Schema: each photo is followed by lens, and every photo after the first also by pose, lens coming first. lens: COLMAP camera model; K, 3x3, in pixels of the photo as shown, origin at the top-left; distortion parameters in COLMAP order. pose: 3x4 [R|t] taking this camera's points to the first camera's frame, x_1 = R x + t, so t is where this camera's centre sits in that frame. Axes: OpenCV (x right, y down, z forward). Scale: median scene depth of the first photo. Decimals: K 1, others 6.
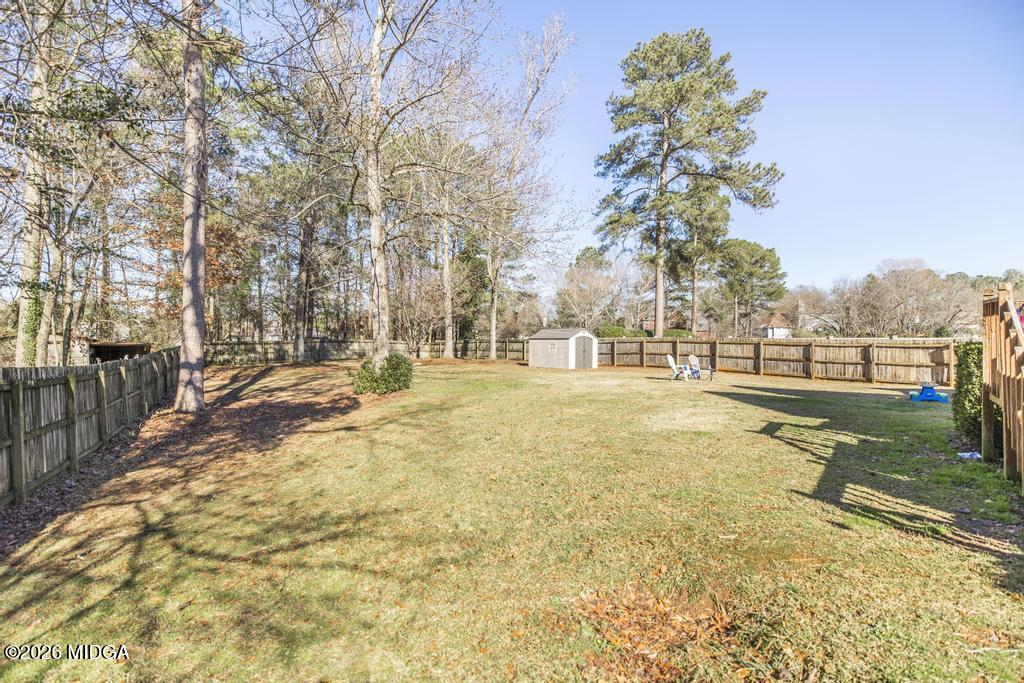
lens RADIAL K [[483.2, 0, 511.8], [0, 483.2, 339.0], [0, 0, 1]] dist [-0.003483, -0.000092]
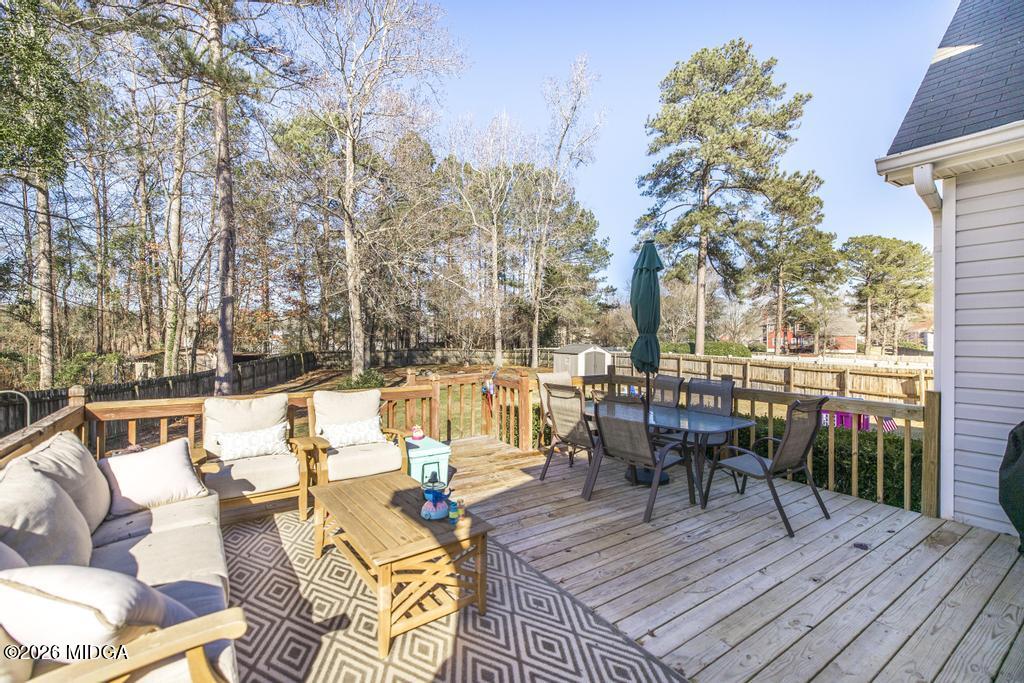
lens RADIAL K [[447.8, 0, 509.5], [0, 447.8, 344.3], [0, 0, 1]] dist [0.003668, 0.000109]
pose [[0.954559, 0.010040, -0.297852, 0.249516], [-0.006897, 0.999909, 0.011600, -0.030412], [0.297942, -0.009018, 0.954542, -0.022920]]
